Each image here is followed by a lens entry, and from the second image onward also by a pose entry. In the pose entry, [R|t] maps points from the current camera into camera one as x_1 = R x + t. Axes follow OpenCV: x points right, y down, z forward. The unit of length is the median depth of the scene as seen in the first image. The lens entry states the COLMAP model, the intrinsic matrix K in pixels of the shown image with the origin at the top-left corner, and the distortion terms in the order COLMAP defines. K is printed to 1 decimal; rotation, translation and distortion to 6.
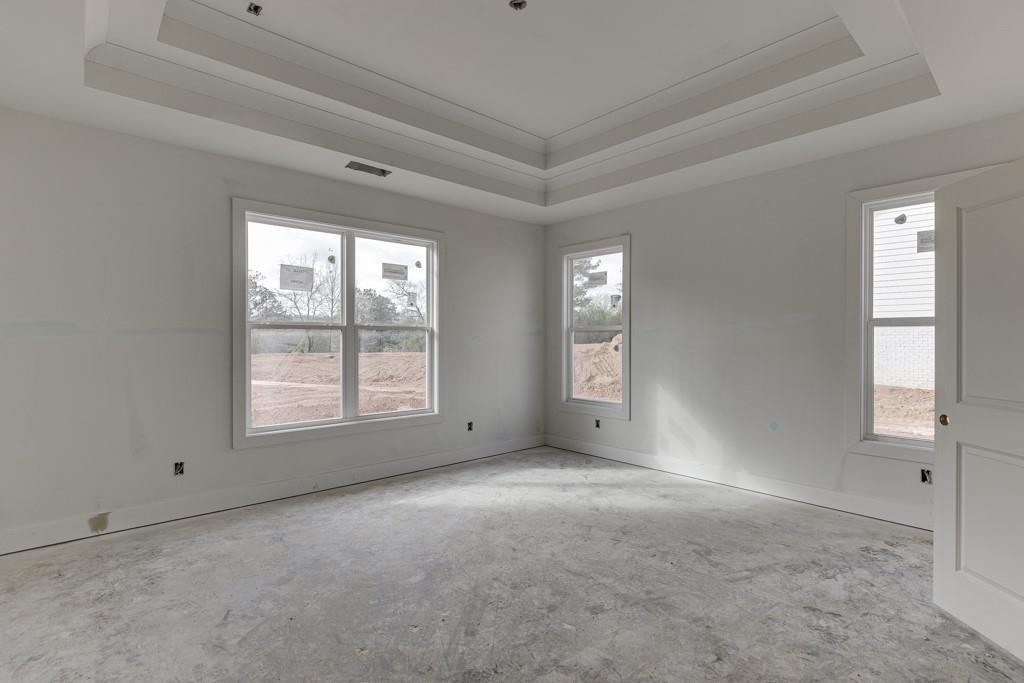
lens RADIAL K [[487.8, 0, 519.7], [0, 487.8, 344.1], [0, 0, 1]] dist [-0.008282, 0.000455]
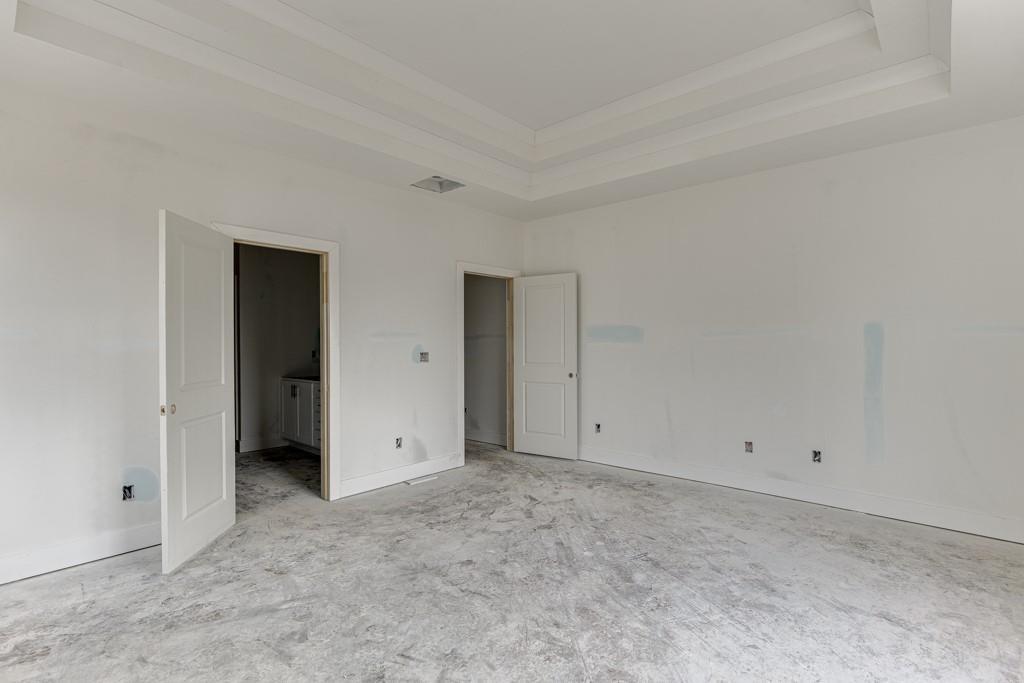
lens RADIAL K [[487.8, 0, 519.7], [0, 487.8, 344.1], [0, 0, 1]] dist [-0.008282, 0.000455]
pose [[-0.993951, 0.004174, -0.109748, 0.128908], [0.003120, 0.999947, 0.009776, -0.009926], [0.109784, 0.009374, -0.993911, 1.805960]]
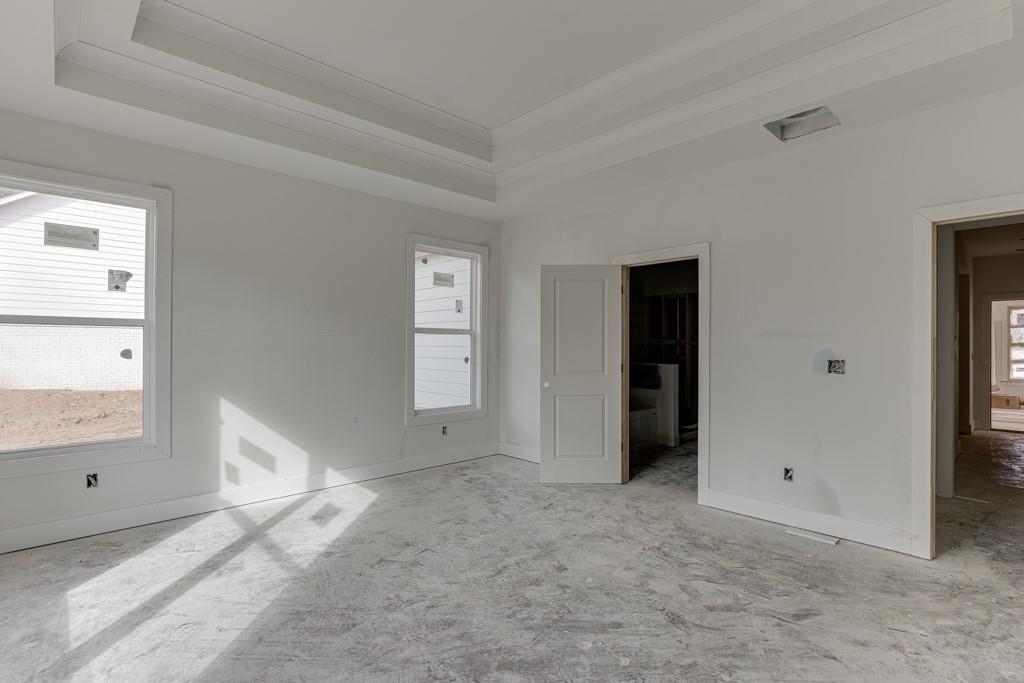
lens RADIAL K [[487.8, 0, 519.7], [0, 487.8, 344.1], [0, 0, 1]] dist [-0.008282, 0.000455]
pose [[-0.026854, -0.000525, 0.999639, -0.848368], [0.001849, 0.999998, 0.000575, -0.006940], [-0.999638, 0.001863, -0.026852, 0.921661]]
